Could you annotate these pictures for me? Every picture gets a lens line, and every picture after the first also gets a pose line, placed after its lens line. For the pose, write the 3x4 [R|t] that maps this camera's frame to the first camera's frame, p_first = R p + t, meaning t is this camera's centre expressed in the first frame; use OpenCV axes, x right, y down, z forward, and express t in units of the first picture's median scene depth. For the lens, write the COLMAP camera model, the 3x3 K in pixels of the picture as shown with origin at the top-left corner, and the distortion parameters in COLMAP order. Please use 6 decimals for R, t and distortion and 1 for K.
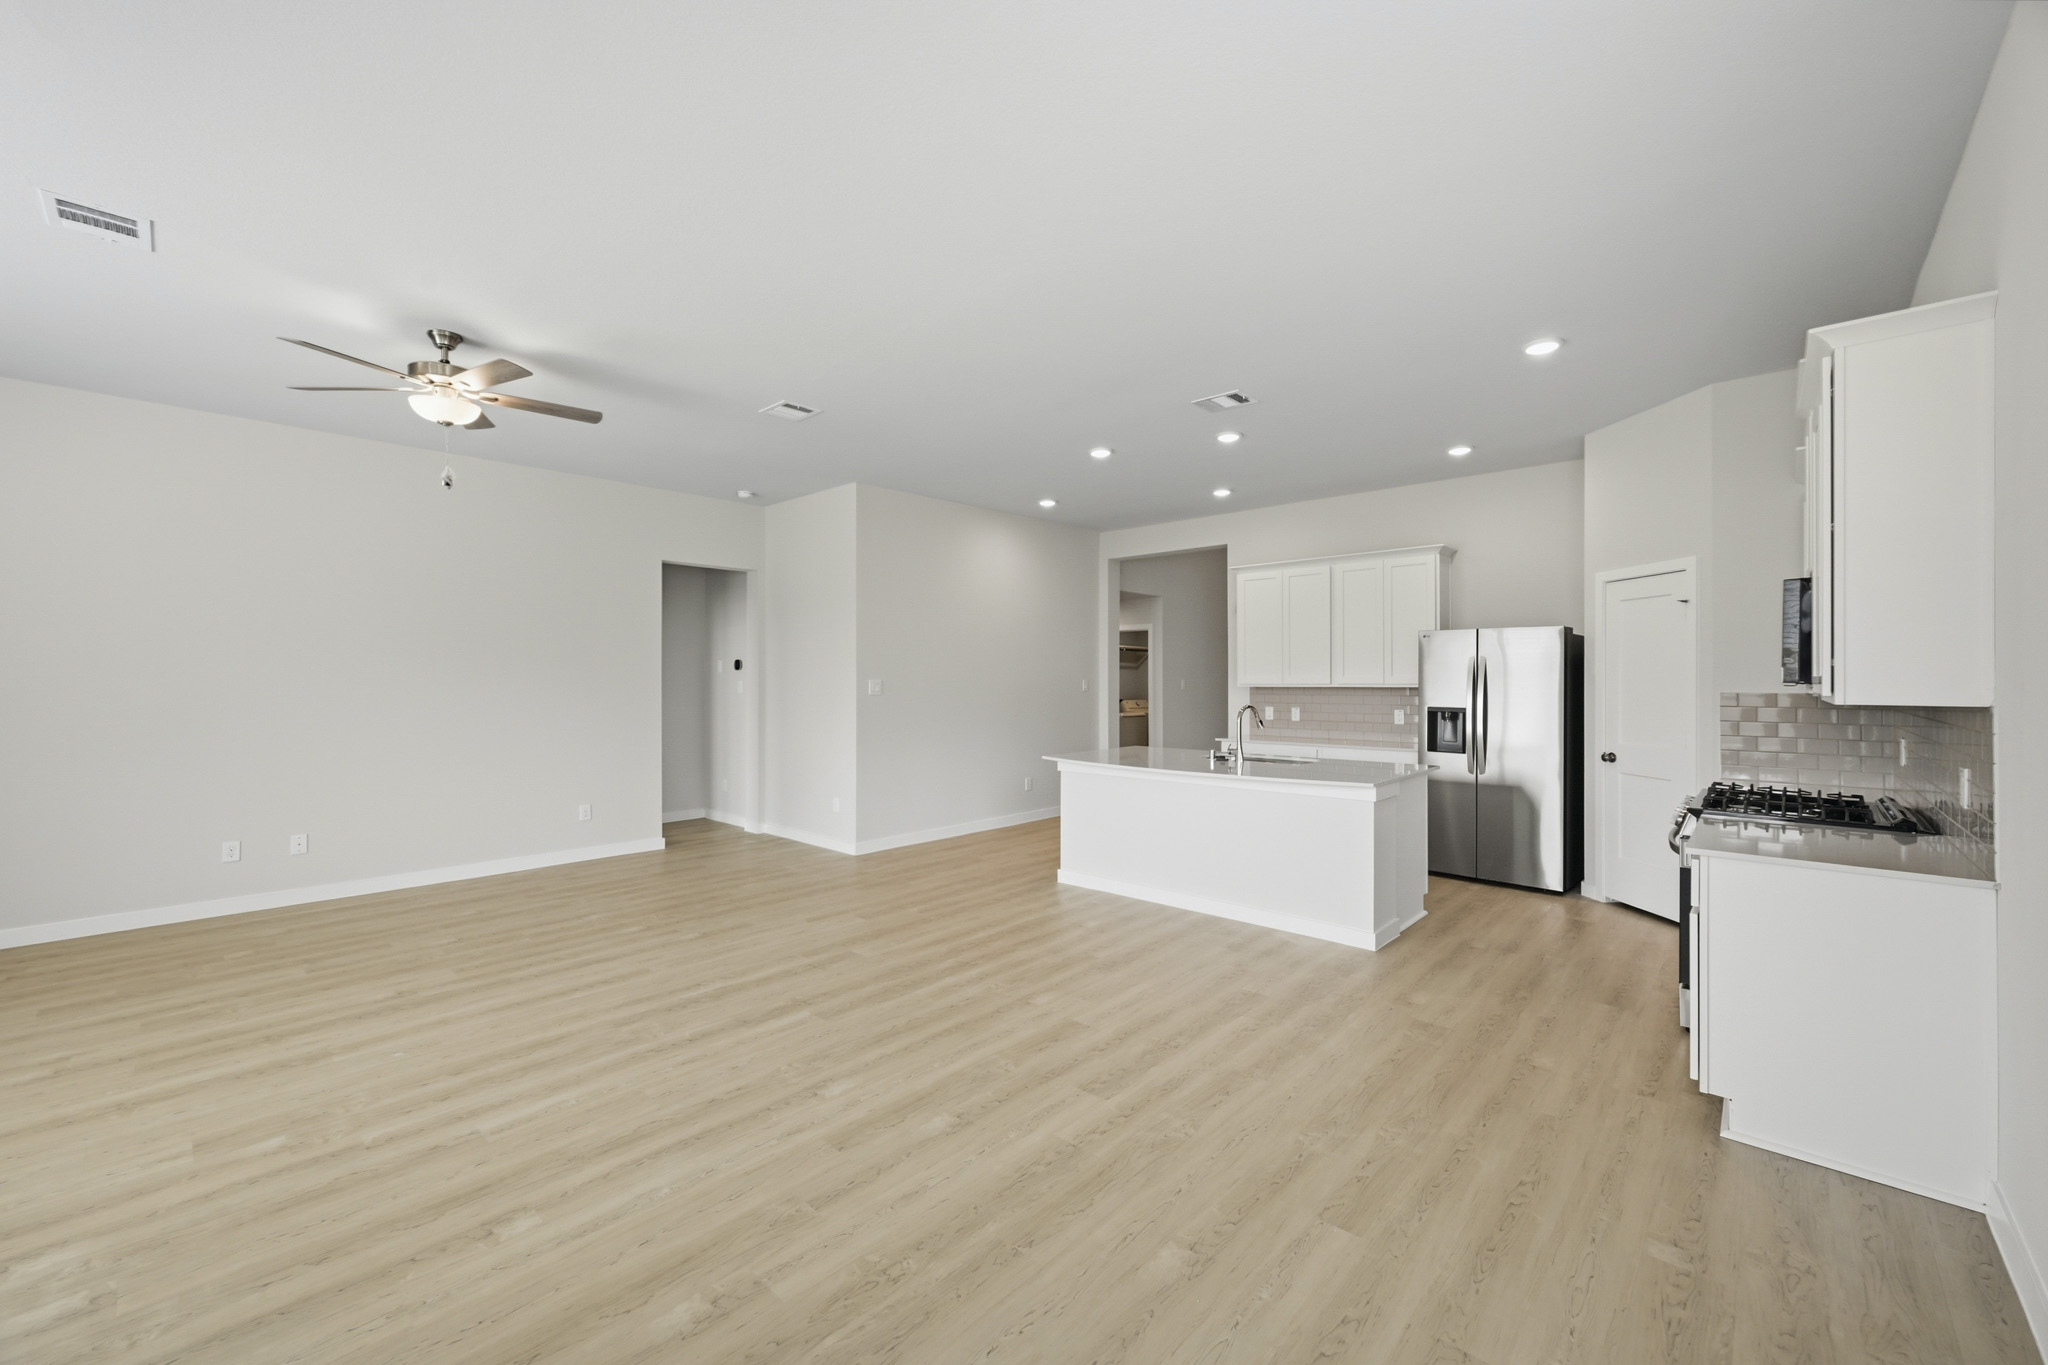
lens RADIAL K [[811.3, 0, 1032.1], [0, 811.3, 685.3], [0, 0, 1]] dist [0.000714, 0.000374]
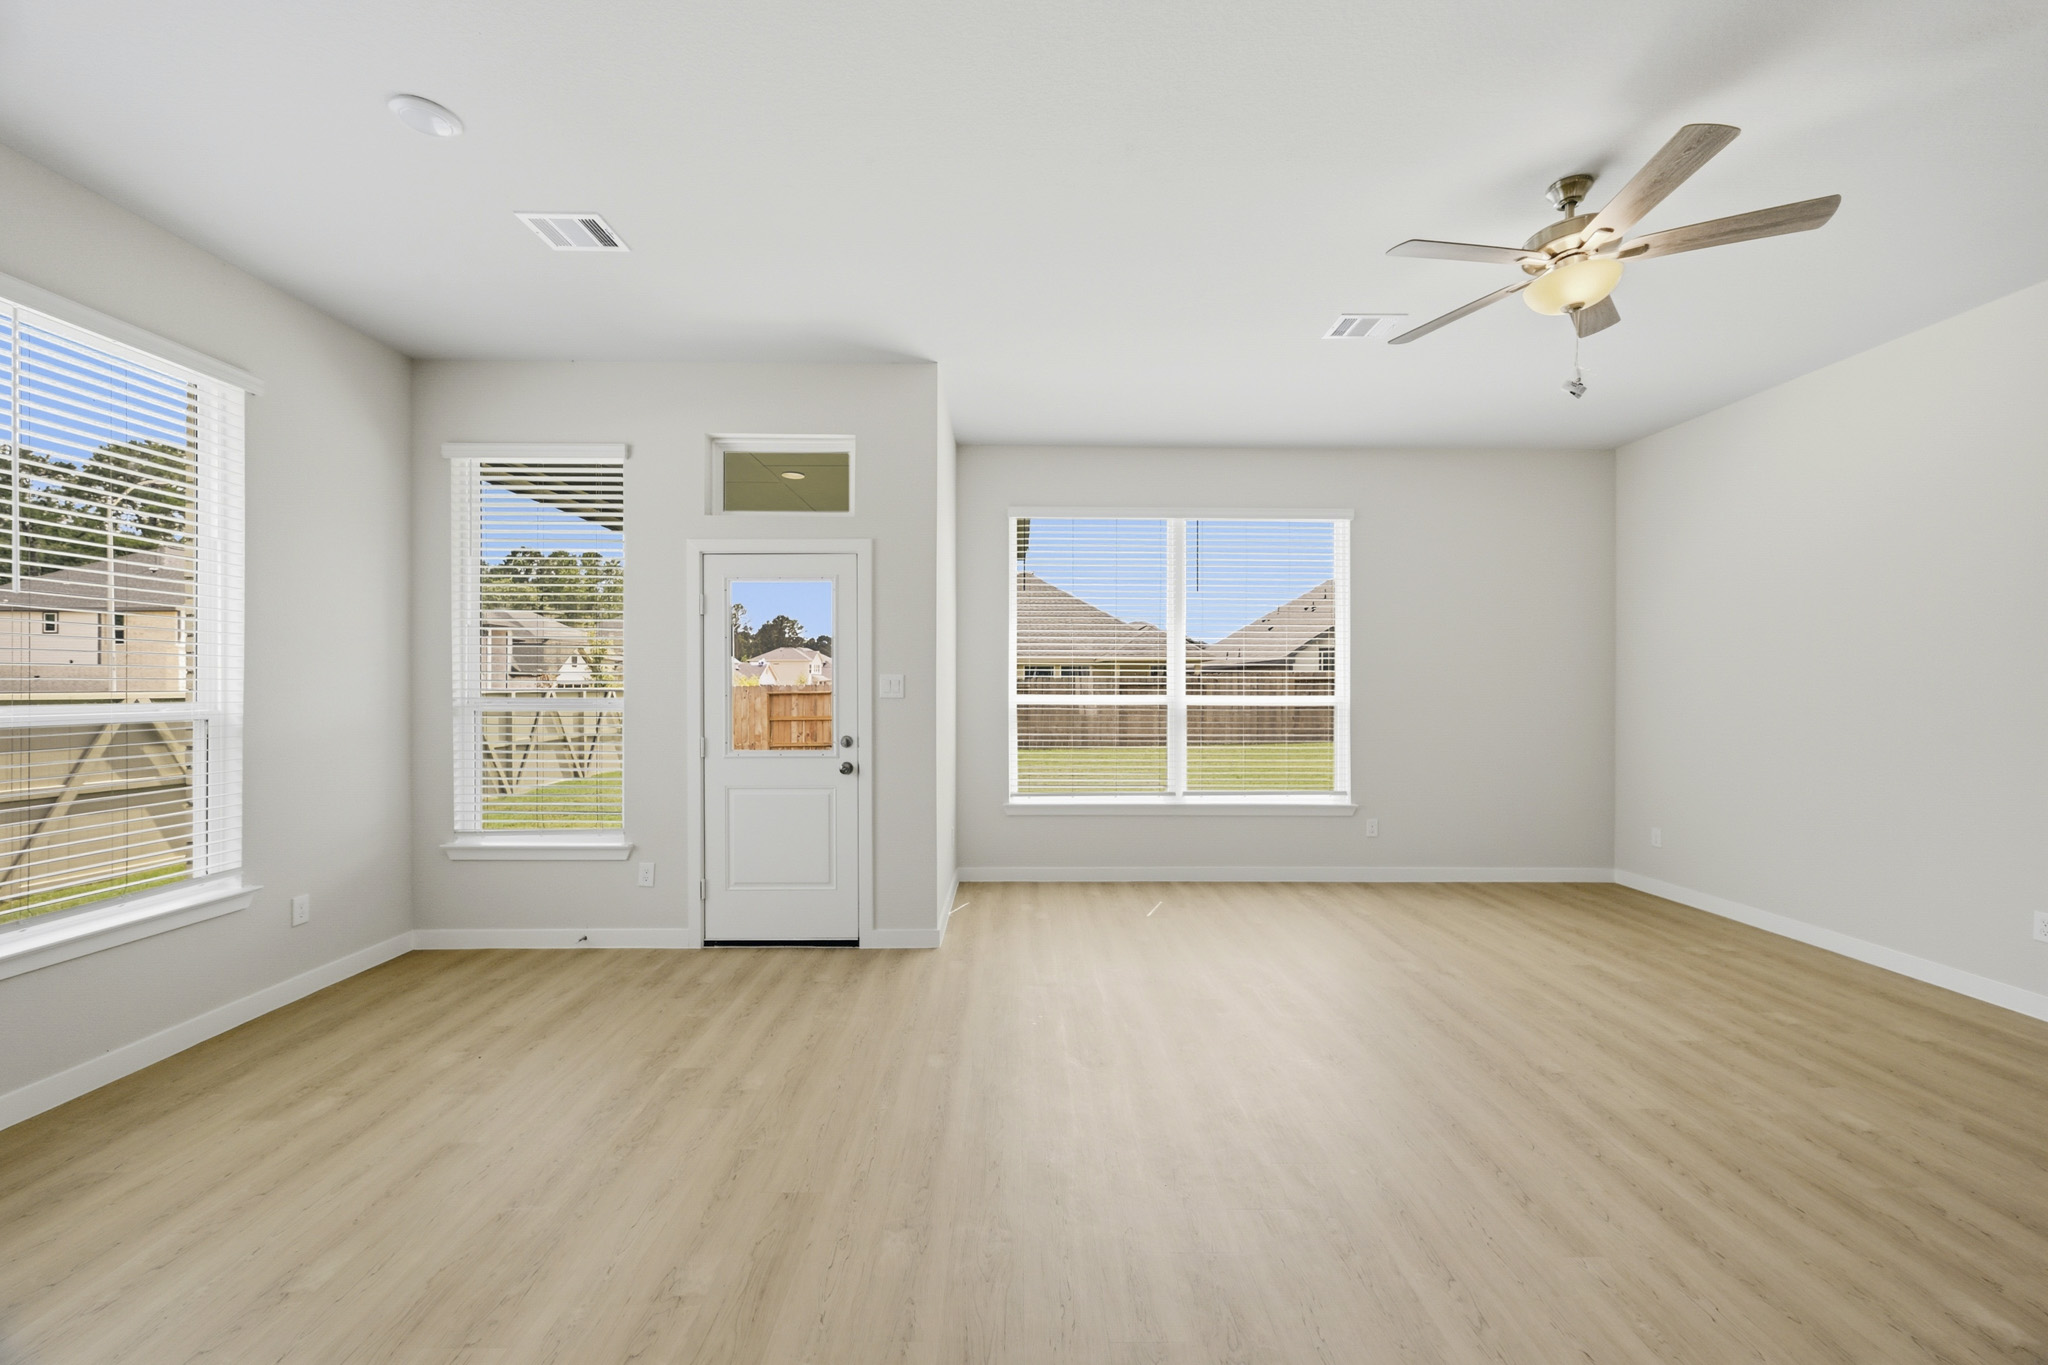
lens RADIAL K [[806.5, 0, 1026.7], [0, 806.5, 688.3], [0, 0, 1]] dist [0.000318, 0.000263]
pose [[-0.731200, 0.000904, -0.682163, 0.093086], [-0.004708, 0.999969, 0.006372, 0.007781], [0.682147, 0.007871, -0.731173, 0.994372]]
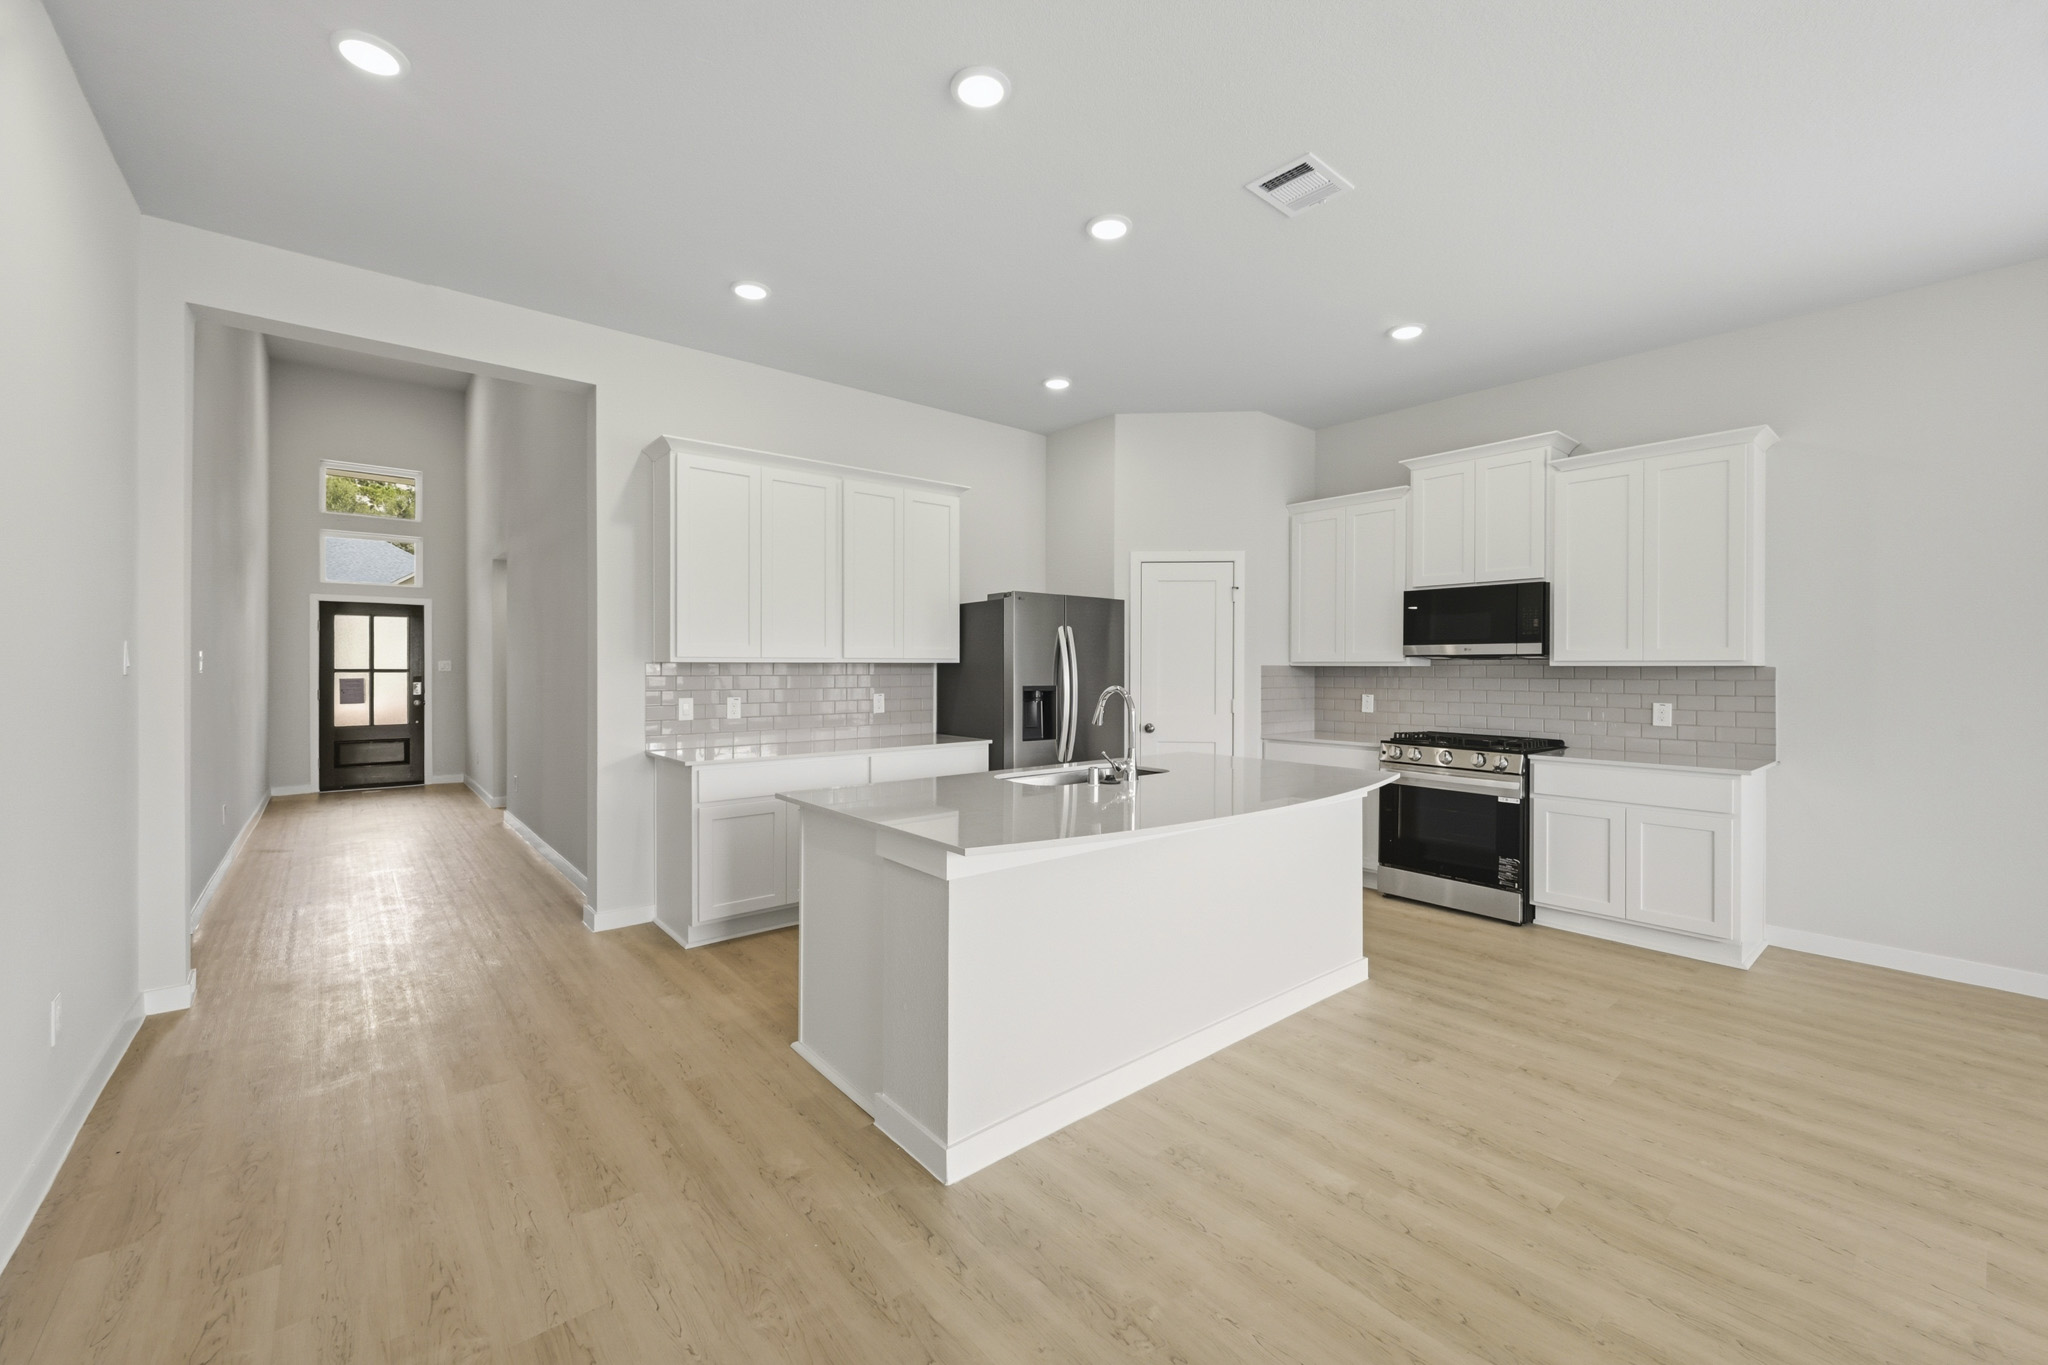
lens RADIAL K [[812.2, 0, 1024.4], [0, 812.2, 675.1], [0, 0, 1]] dist [-0.000280, -0.000115]
pose [[0.135728, -0.007843, 0.990715, -0.412898], [0.003833, 0.999965, 0.007391, 0.012876], [-0.990739, 0.002794, 0.135753, 1.163474]]
